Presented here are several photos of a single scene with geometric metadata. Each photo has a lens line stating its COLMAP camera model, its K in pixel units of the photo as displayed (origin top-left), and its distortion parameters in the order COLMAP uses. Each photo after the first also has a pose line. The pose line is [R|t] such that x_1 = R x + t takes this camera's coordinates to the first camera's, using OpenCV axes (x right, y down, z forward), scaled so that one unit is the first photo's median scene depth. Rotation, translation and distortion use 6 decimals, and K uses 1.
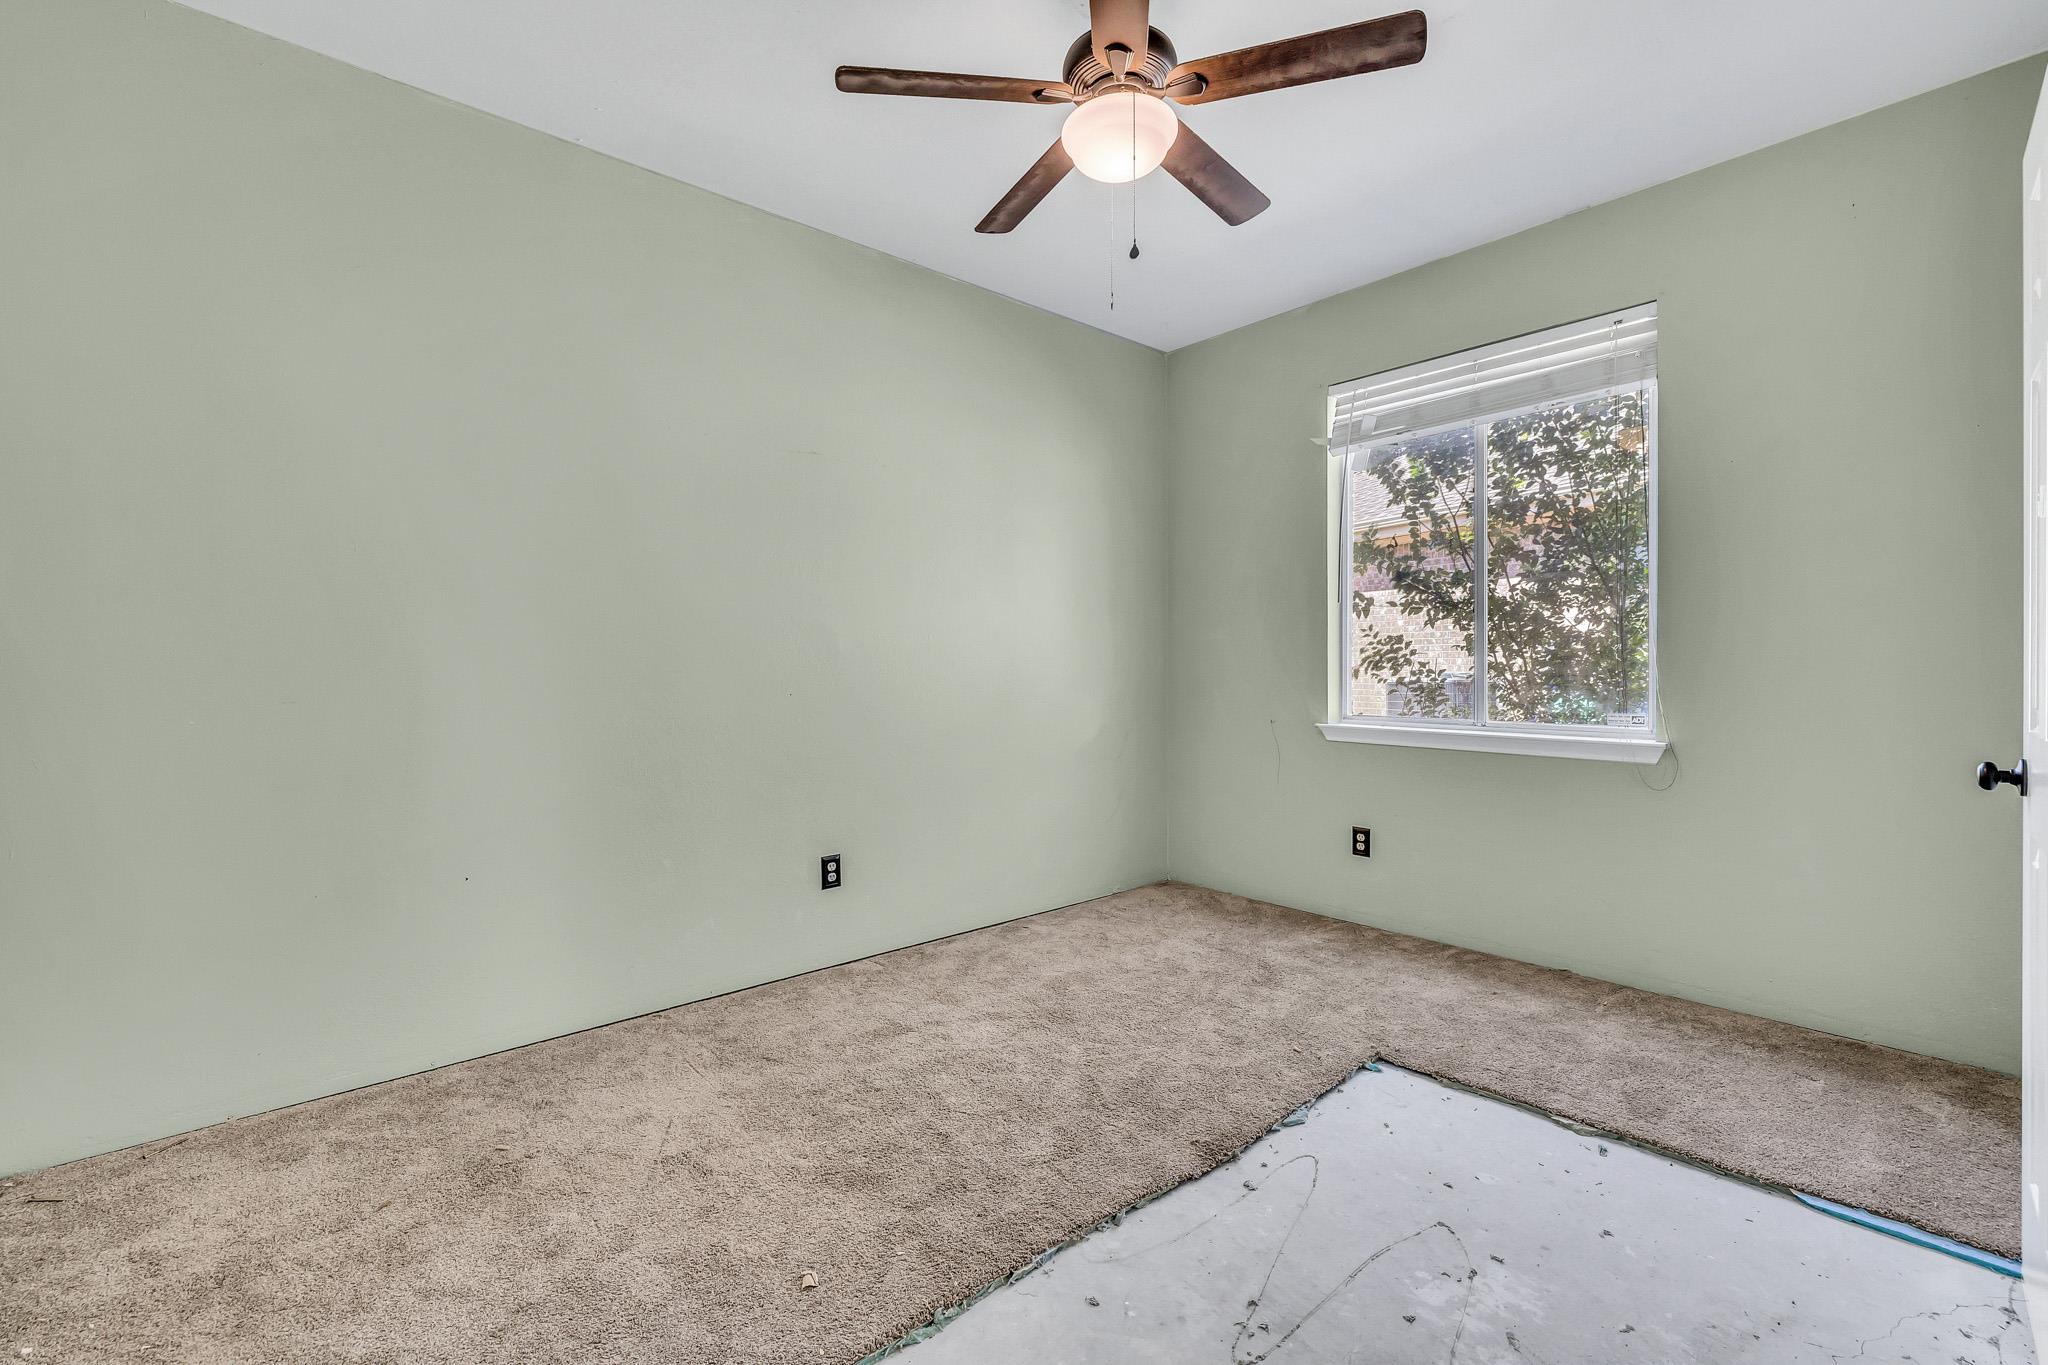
lens RADIAL K [[867.0, 0, 1012.0], [0, 867.0, 670.7], [0, 0, 1]] dist [0.005048, -0.001461]
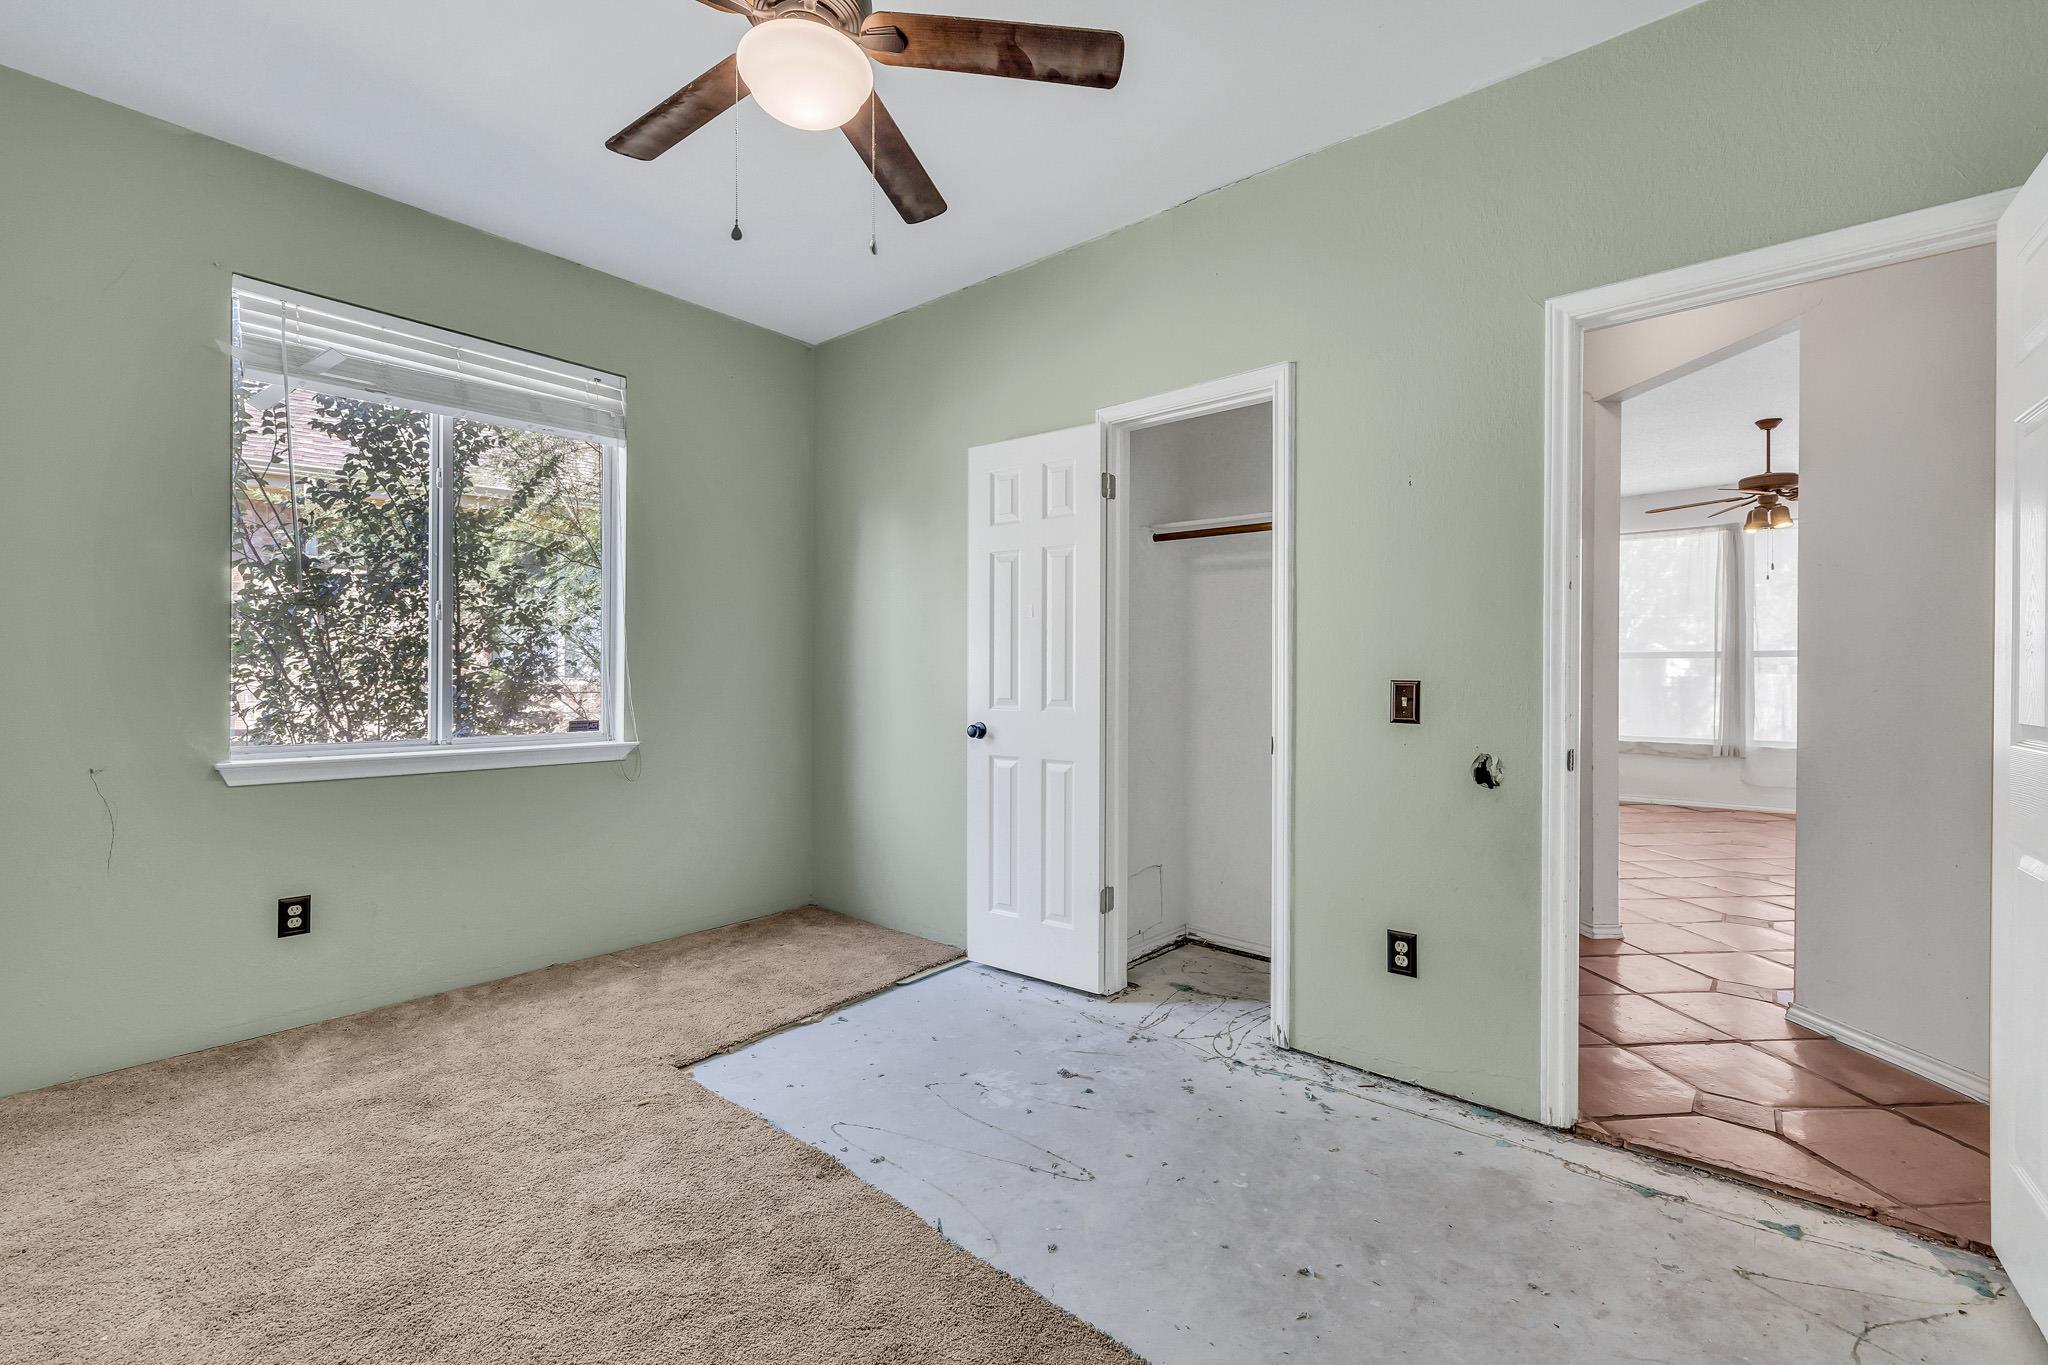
lens RADIAL K [[867.0, 0, 1012.2], [0, 867.0, 683.4], [0, 0, 1]] dist [0.005048, -0.001461]
pose [[-0.137303, -0.005521, 0.990514, -0.535030], [0.001165, 0.999983, 0.005735, -0.006310], [-0.990528, 0.001941, -0.137294, 0.636334]]
